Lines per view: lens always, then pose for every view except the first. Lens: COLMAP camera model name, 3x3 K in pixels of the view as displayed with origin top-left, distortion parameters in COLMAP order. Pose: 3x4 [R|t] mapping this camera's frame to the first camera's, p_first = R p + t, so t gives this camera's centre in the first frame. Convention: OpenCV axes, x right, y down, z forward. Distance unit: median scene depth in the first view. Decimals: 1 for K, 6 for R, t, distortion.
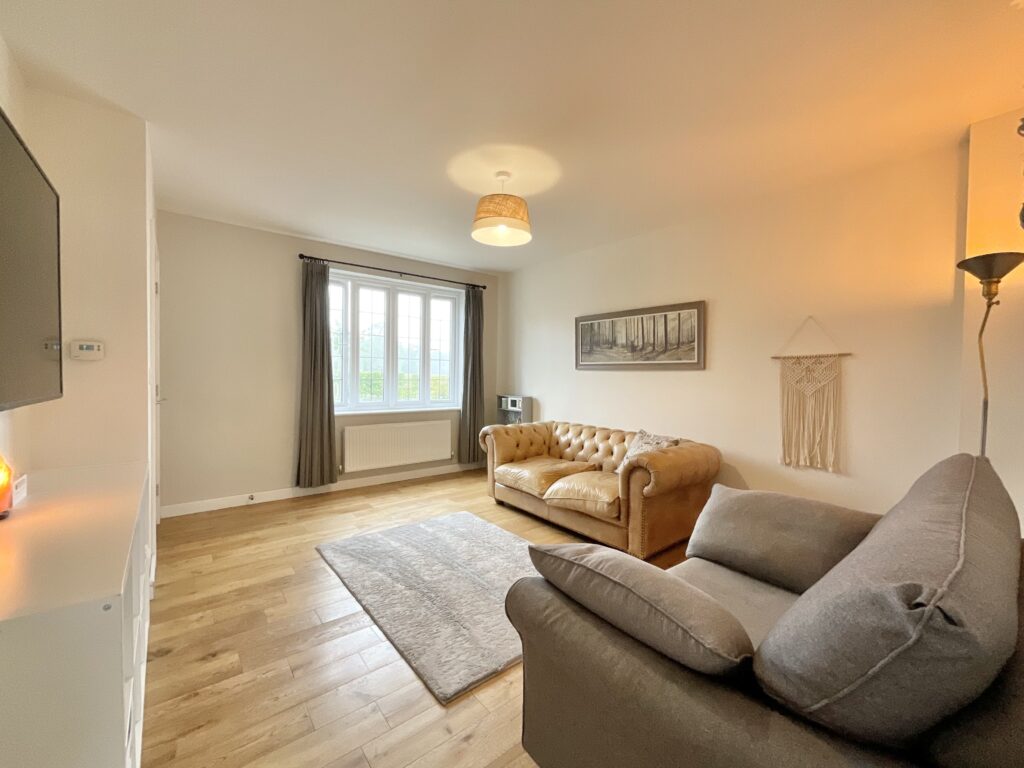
lens RADIAL K [[417.9, 0, 507.9], [0, 417.9, 380.4], [0, 0, 1]] dist [-0.000733, 0.000028]
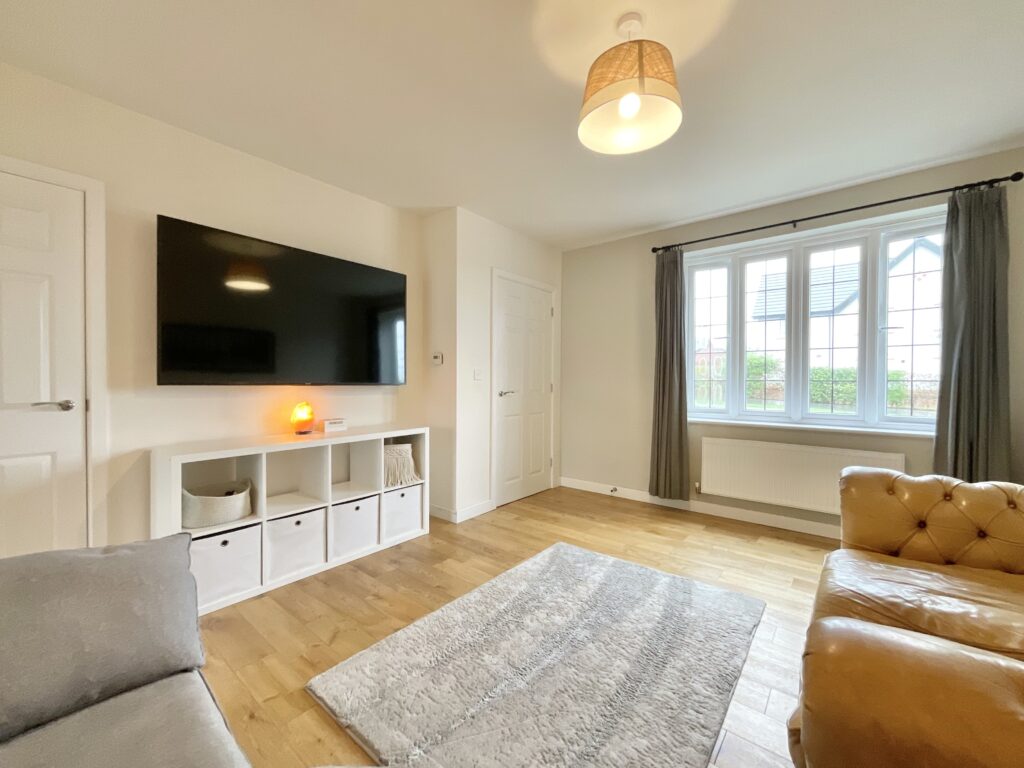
lens RADIAL K [[414.8, 0, 510.1], [0, 414.8, 384.9], [0, 0, 1]] dist [-0.001675, -0.000018]
pose [[0.206189, -0.001988, -0.978510, 0.349799], [-0.013003, 0.999904, -0.004772, 0.017050], [0.978426, 0.013708, 0.206144, 0.477170]]
